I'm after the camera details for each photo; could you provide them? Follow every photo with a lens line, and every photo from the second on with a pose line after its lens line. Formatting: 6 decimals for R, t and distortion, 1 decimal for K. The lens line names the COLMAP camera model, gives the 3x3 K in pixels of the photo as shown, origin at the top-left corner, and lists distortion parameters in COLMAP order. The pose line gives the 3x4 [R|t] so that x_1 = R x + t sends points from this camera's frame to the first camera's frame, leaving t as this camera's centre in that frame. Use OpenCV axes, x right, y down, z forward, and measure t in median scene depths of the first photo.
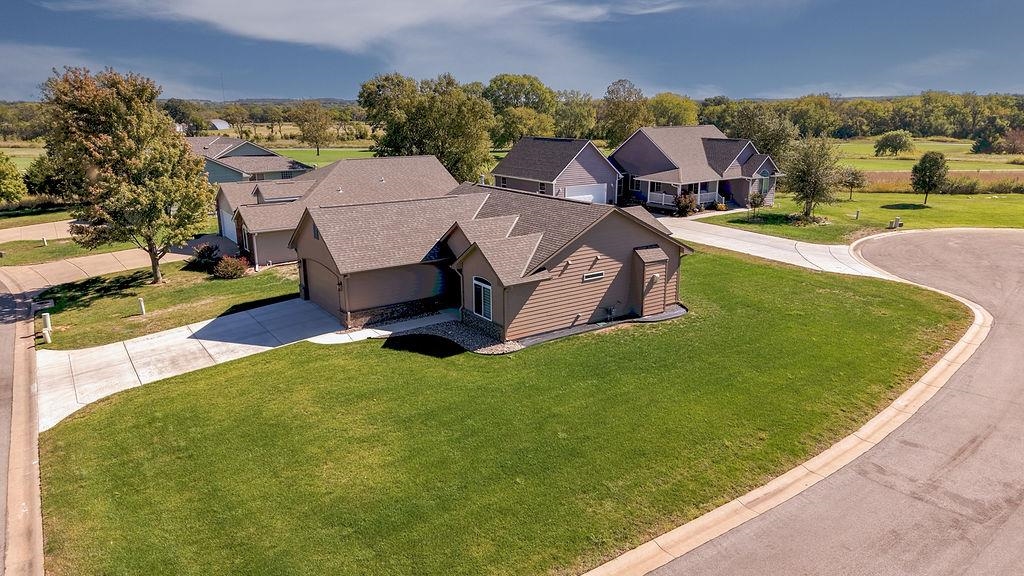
lens RADIAL K [[681.0, 0, 512.0], [0, 681.0, 288.0], [0, 0, 1]] dist [0.052723, -0.060529]
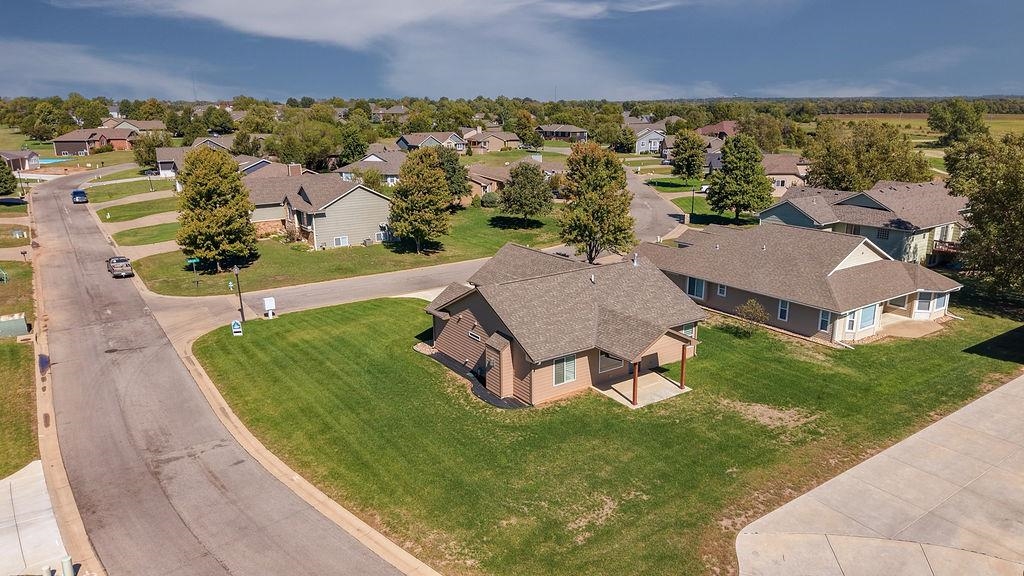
lens RADIAL K [[681.0, 0, 512.0], [0, 681.0, 288.0], [0, 0, 1]] dist [0.052723, -0.060529]
pose [[0.002930, 0.265550, -0.964093, 1.321791], [-0.250647, 0.933516, 0.256366, -0.444964], [0.968074, 0.240896, 0.069294, 0.964656]]
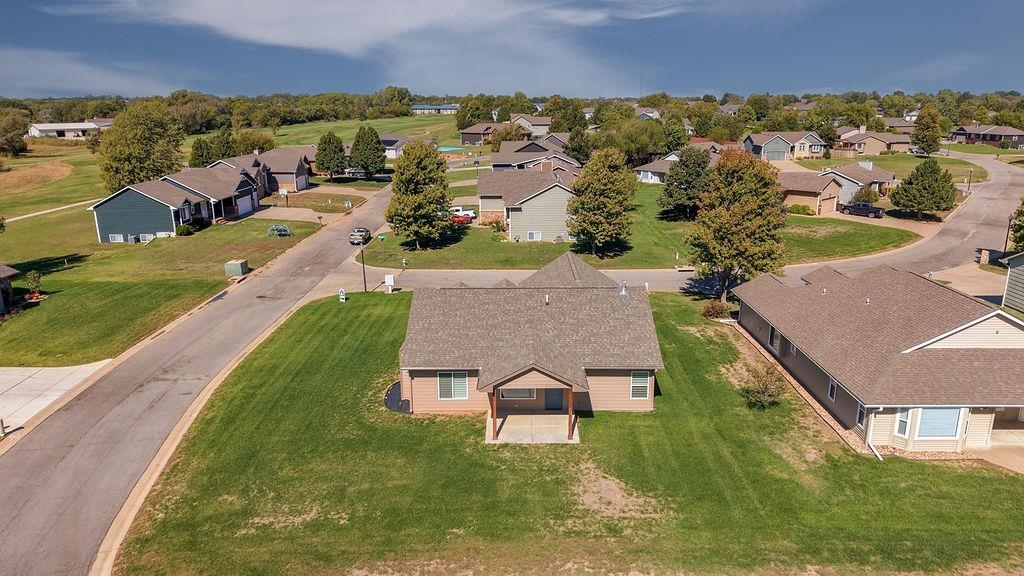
lens RADIAL K [[681.0, 0, 512.0], [0, 681.0, 288.0], [0, 0, 1]] dist [0.052723, -0.060529]
pose [[-0.570354, 0.223830, -0.790314, 1.029179], [-0.201986, 0.894393, 0.399076, -0.649533], [0.796177, 0.387248, -0.464911, 1.706559]]
